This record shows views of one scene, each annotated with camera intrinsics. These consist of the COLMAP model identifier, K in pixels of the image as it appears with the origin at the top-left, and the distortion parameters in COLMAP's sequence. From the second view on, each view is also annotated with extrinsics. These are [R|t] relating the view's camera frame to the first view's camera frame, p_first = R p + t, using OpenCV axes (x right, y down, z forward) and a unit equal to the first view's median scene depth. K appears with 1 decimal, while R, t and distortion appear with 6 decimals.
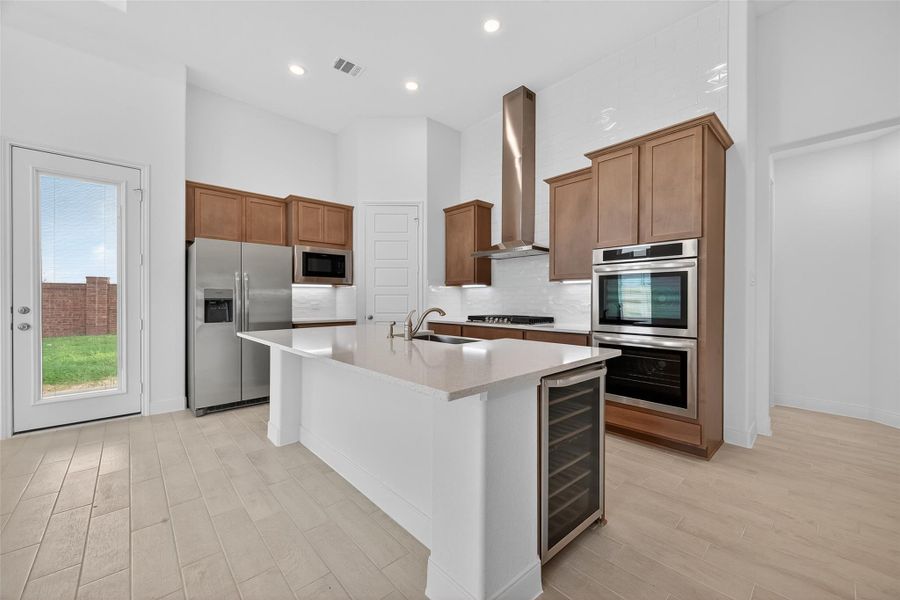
lens RADIAL K [[349.1, 0, 448.5], [0, 349.1, 302.6], [0, 0, 1]] dist [0.005464, -0.001661]
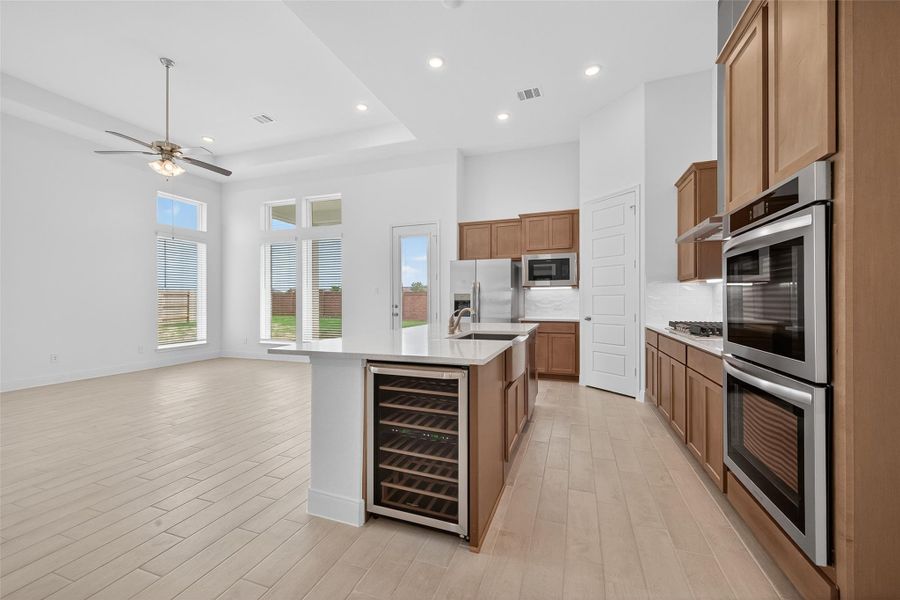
lens RADIAL K [[349.1, 0, 452.3], [0, 349.1, 299.6], [0, 0, 1]] dist [0.005464, -0.001661]
pose [[0.479627, -0.006178, -0.877451, 0.595638], [-0.003183, 0.999956, -0.008781, -0.000719], [0.877467, 0.007005, 0.479587, 0.257478]]
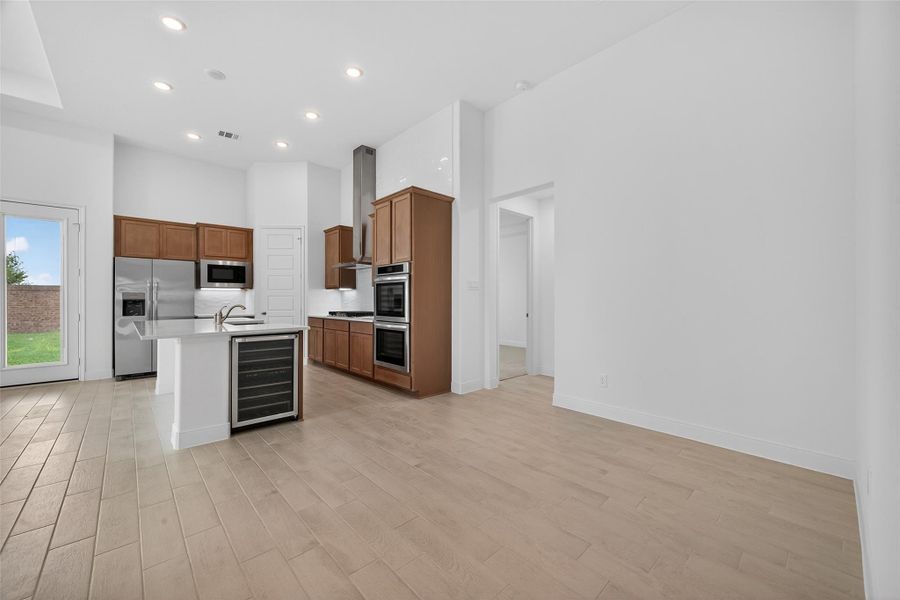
lens RADIAL K [[349.1, 0, 443.3], [0, 349.1, 301.4], [0, 0, 1]] dist [0.005464, -0.001661]
pose [[0.999995, -0.001652, 0.002669, 0.590661], [0.001656, 0.999997, -0.001522, 0.001745], [-0.002667, 0.001526, 0.999995, -0.425035]]
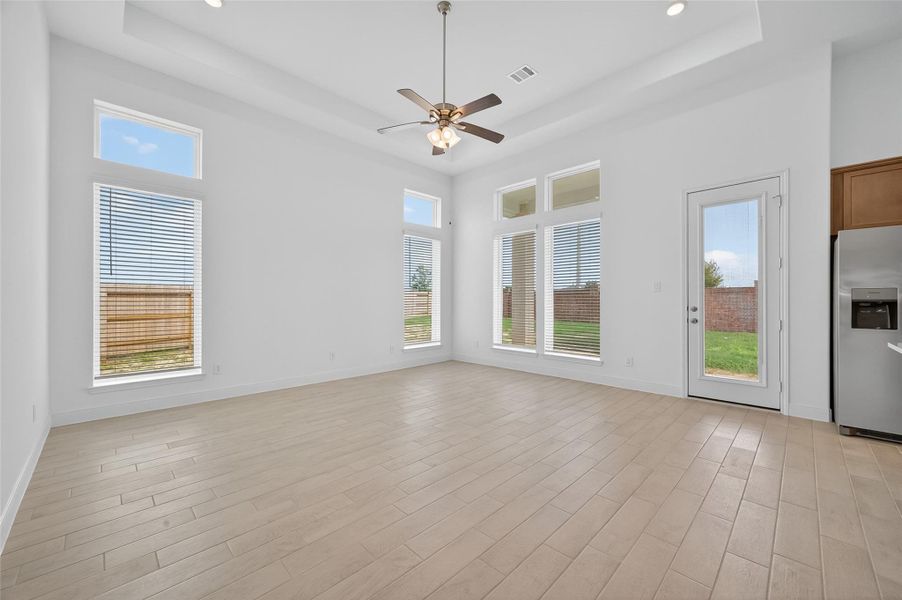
lens RADIAL K [[349.9, 0, 458.4], [0, 349.9, 298.9], [0, 0, 1]] dist [0.005464, -0.001661]
pose [[0.055297, -0.007795, -0.998440, 0.105137], [-0.006859, 0.999943, -0.008187, 0.000044], [0.998446, 0.007301, 0.055241, -0.009675]]
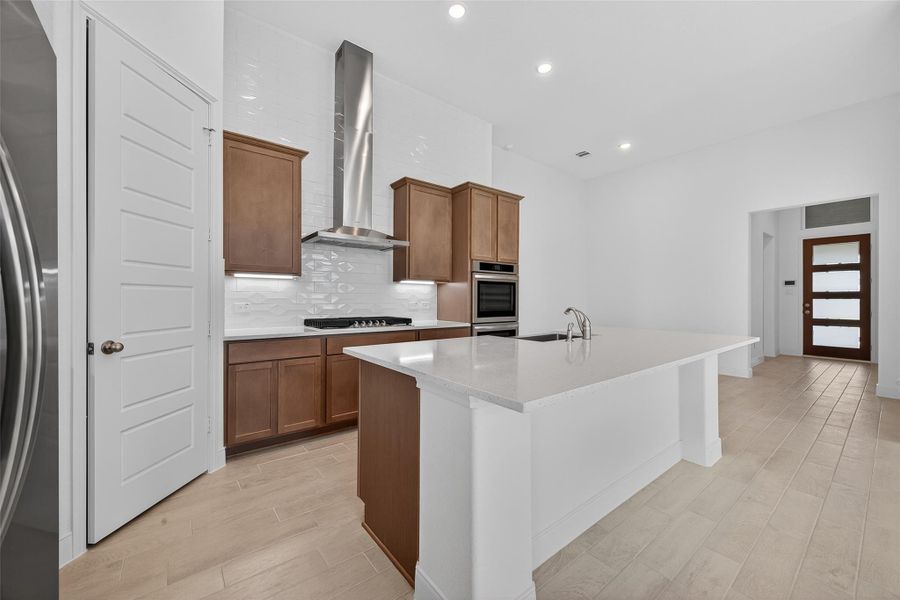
lens RADIAL K [[349.1, 0, 458.9], [0, 349.1, 300.6], [0, 0, 1]] dist [0.005464, -0.001661]
pose [[0.063431, -0.002060, 0.997984, -0.694732], [0.003877, 0.999991, 0.001818, -0.004257], [-0.997979, 0.003754, 0.063439, 0.785833]]
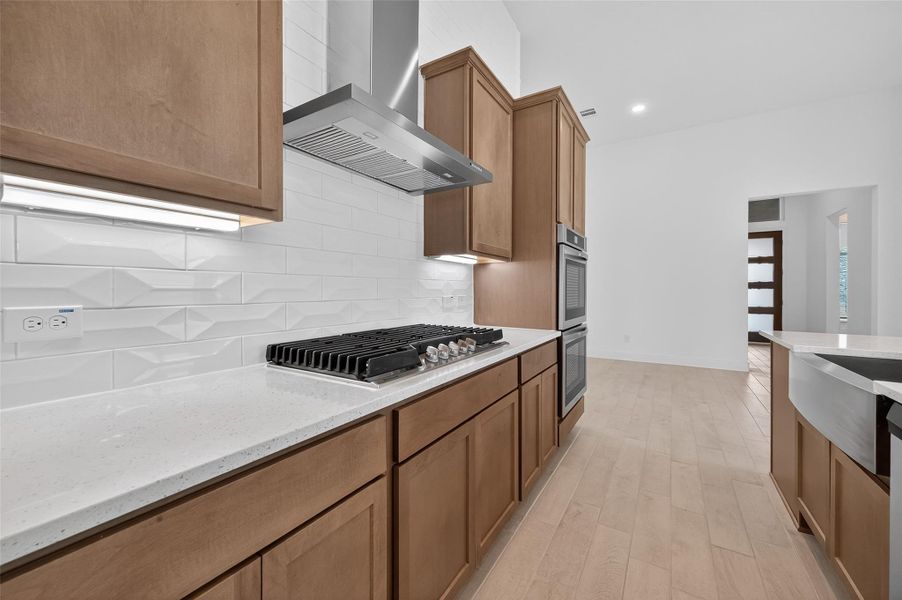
lens RADIAL K [[349.9, 0, 457.6], [0, 349.9, 291.2], [0, 0, 1]] dist [0.005464, -0.001661]
pose [[-0.273223, -0.005458, 0.961935, -0.200233], [0.003971, 0.999969, 0.006802, -0.009018], [-0.961942, 0.005678, -0.273193, 1.149186]]
